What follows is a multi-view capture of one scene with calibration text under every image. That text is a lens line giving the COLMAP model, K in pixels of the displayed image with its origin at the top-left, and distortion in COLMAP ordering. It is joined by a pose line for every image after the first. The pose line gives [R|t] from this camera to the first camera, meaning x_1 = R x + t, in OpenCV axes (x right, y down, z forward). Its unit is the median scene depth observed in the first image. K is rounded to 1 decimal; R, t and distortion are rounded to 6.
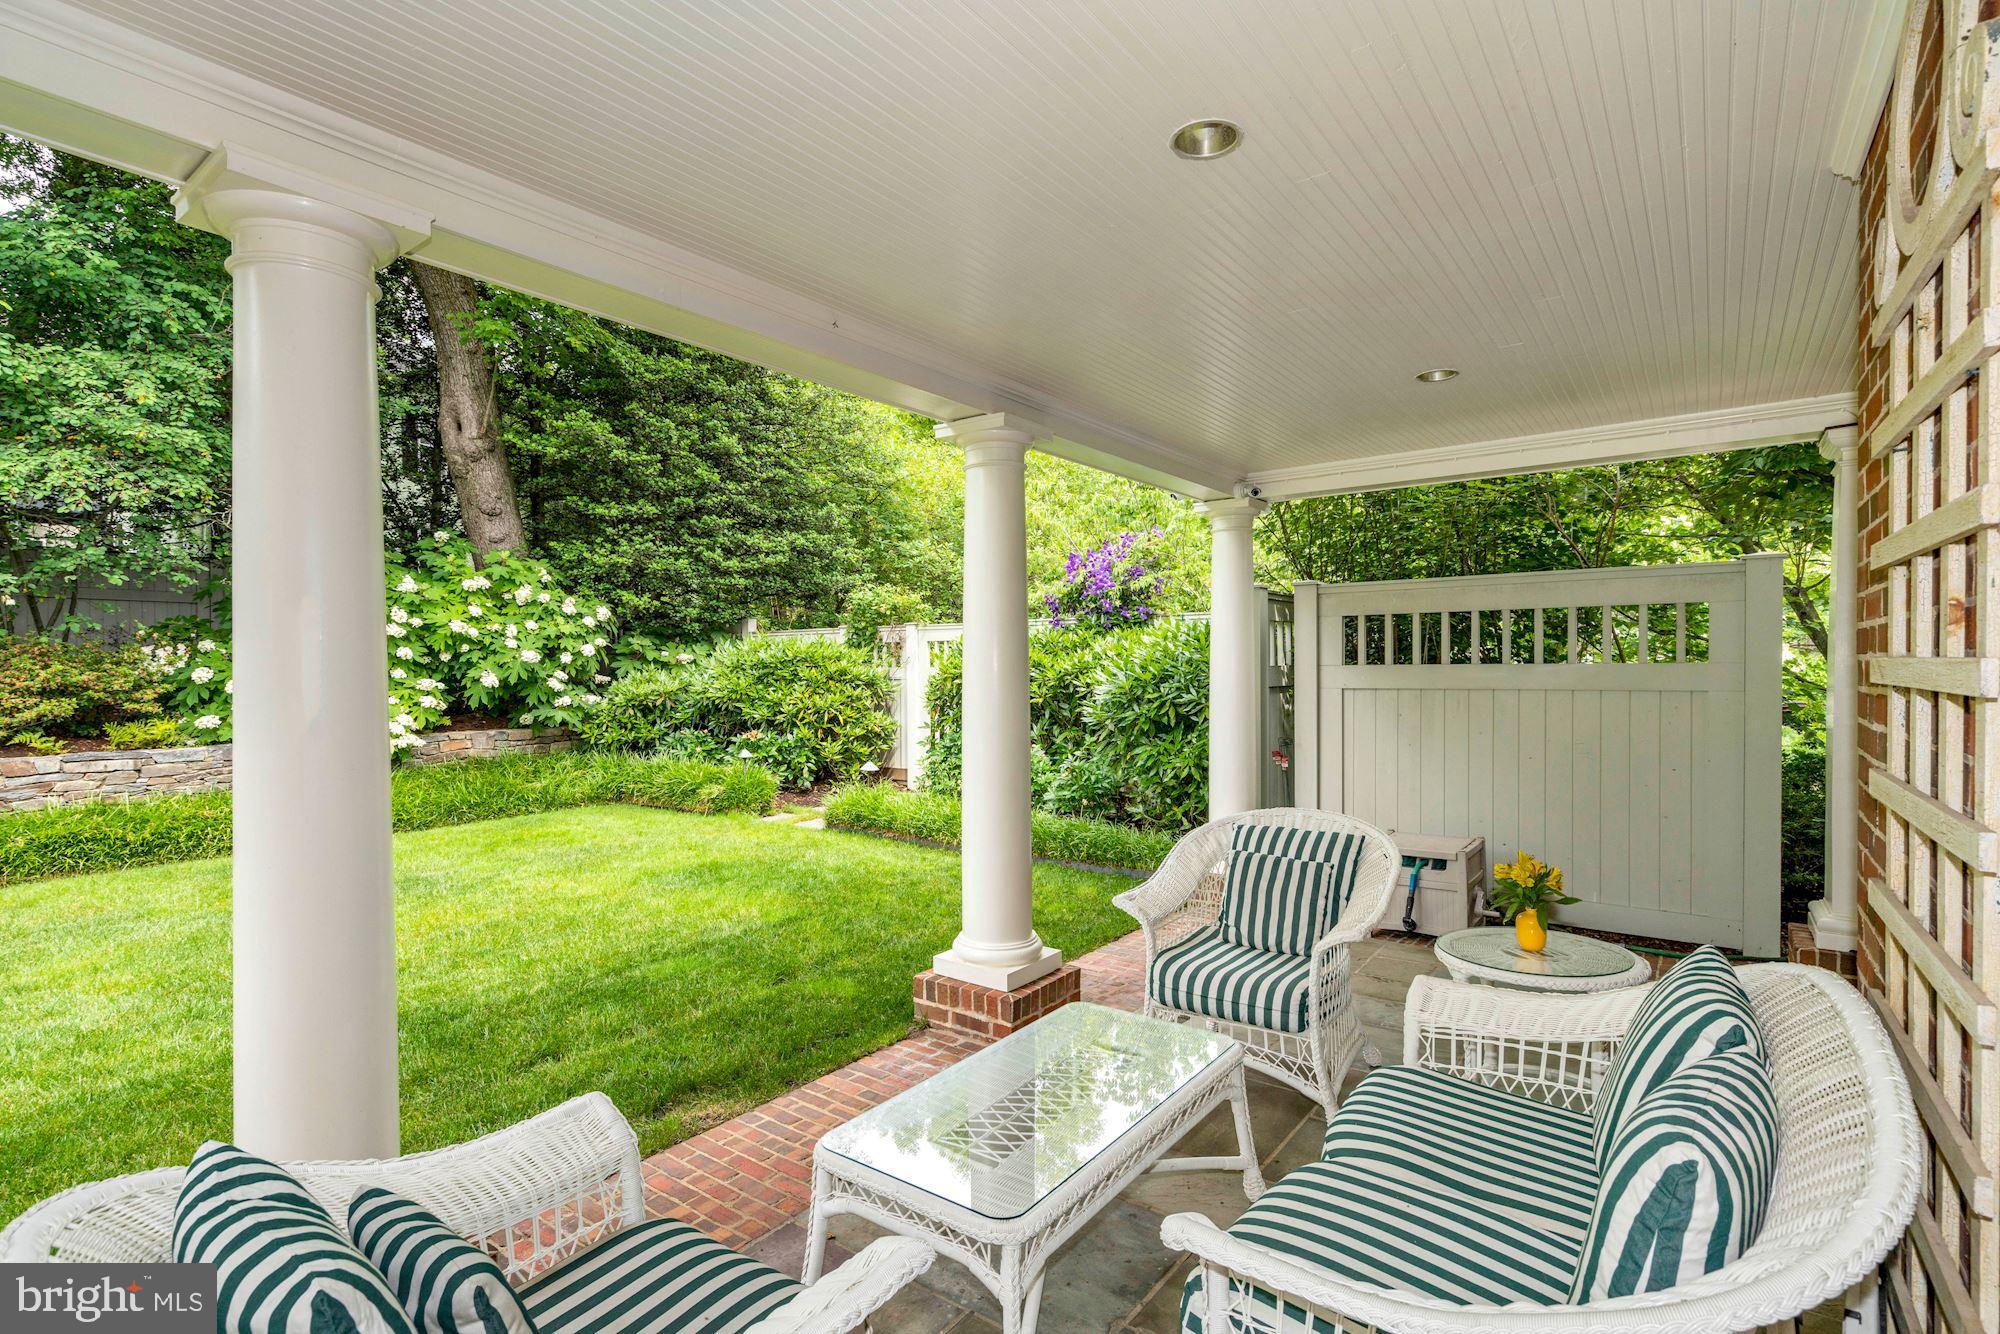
lens RADIAL K [[954.5, 0, 999.1], [0, 954.5, 672.2], [0, 0, 1]] dist [0.002839, 0.000390]
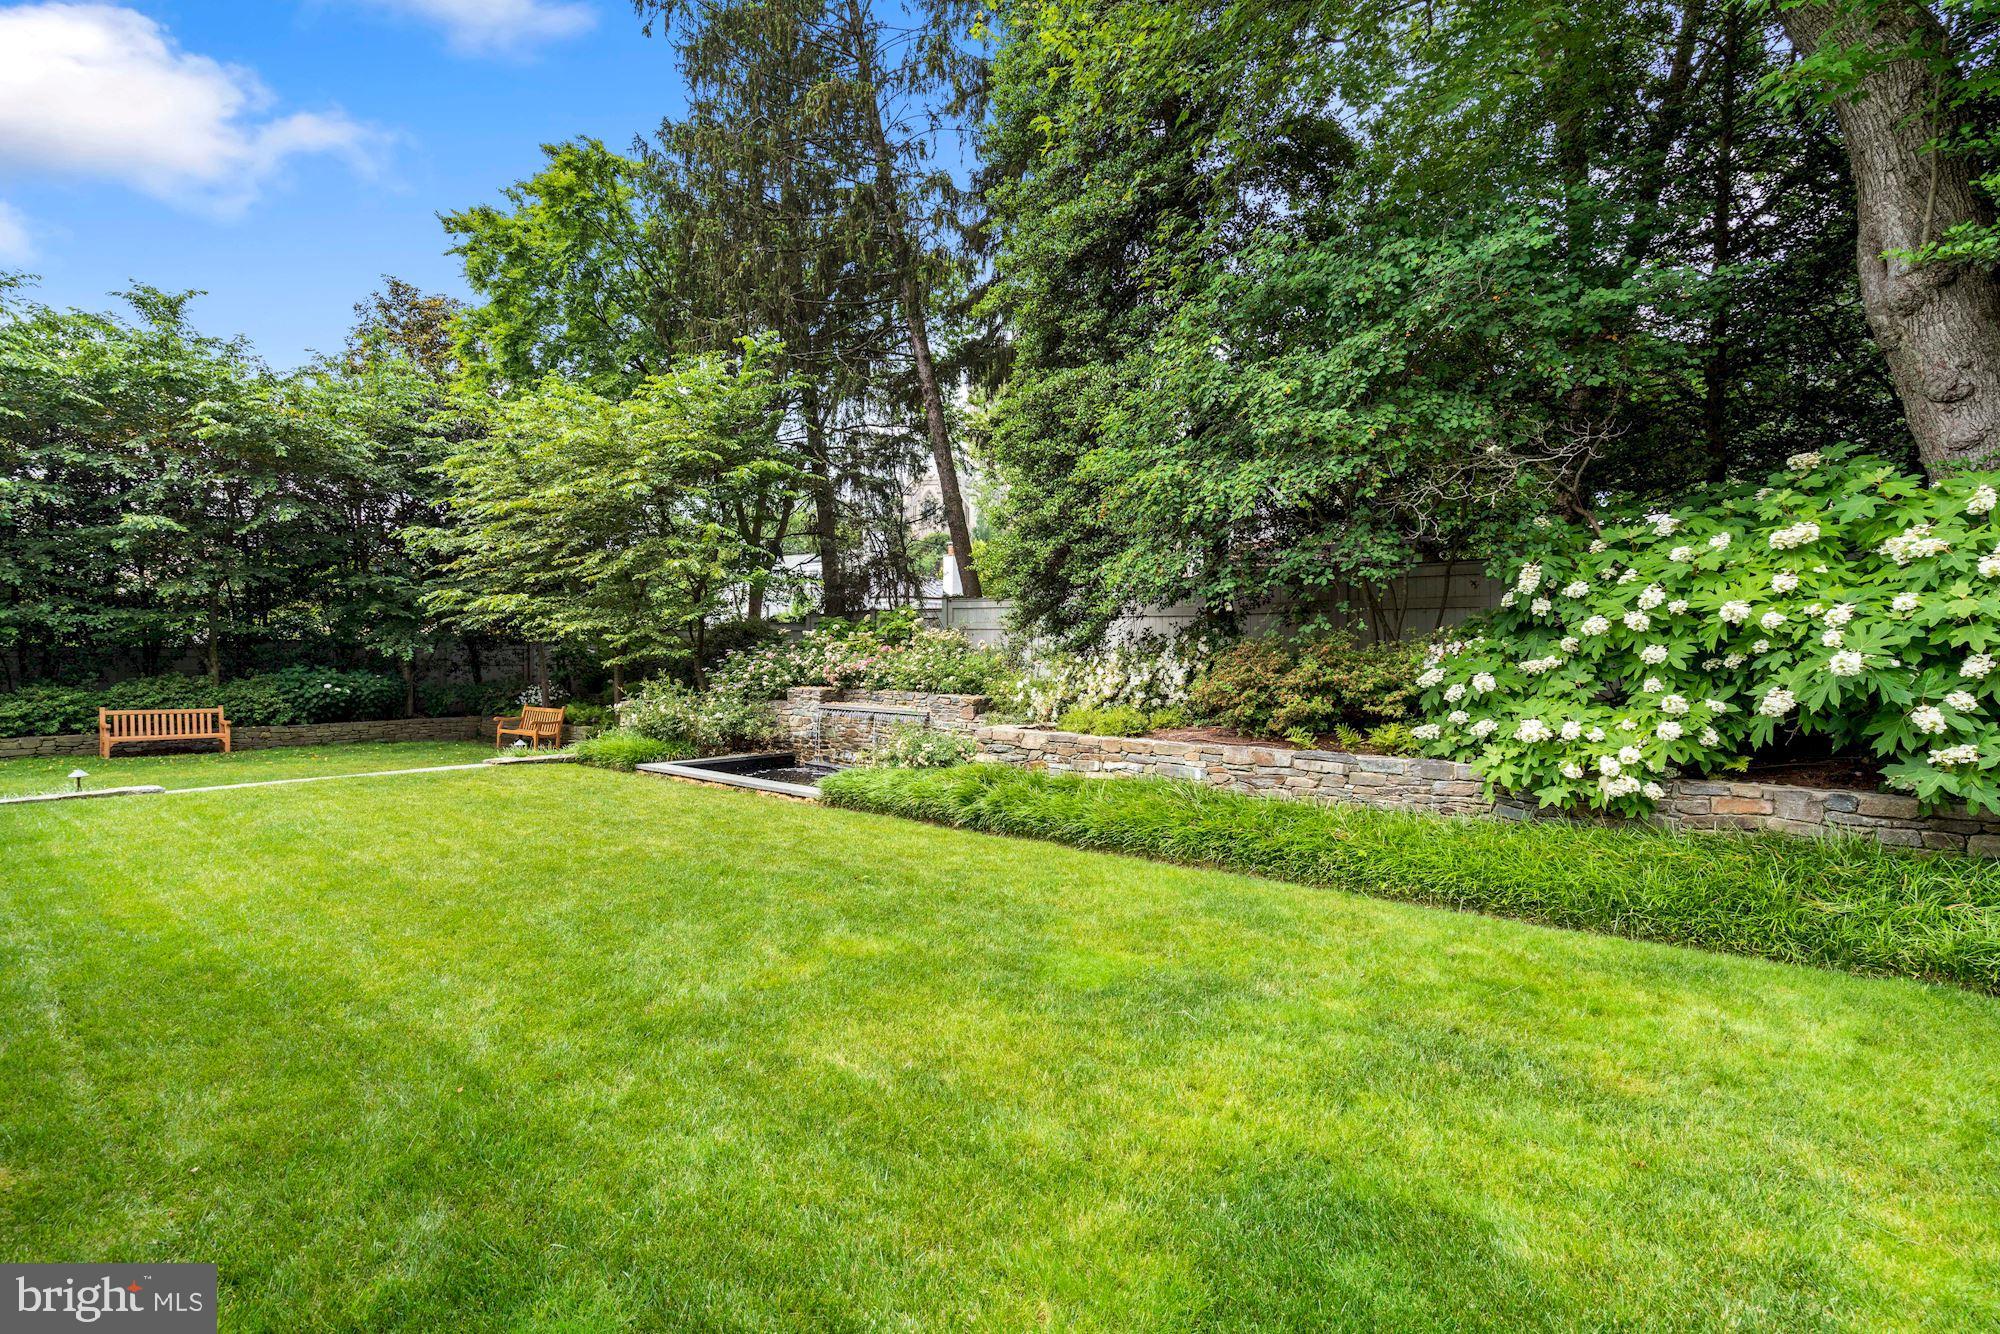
lens RADIAL K [[954.5, 0, 999.4], [0, 954.5, 668.1], [0, 0, 1]] dist [0.002839, 0.000390]
pose [[-0.042178, 0.030008, -0.998659, 0.056018], [-0.010701, 0.999478, 0.030484, -0.024758], [0.999053, 0.011973, -0.041835, 0.552819]]
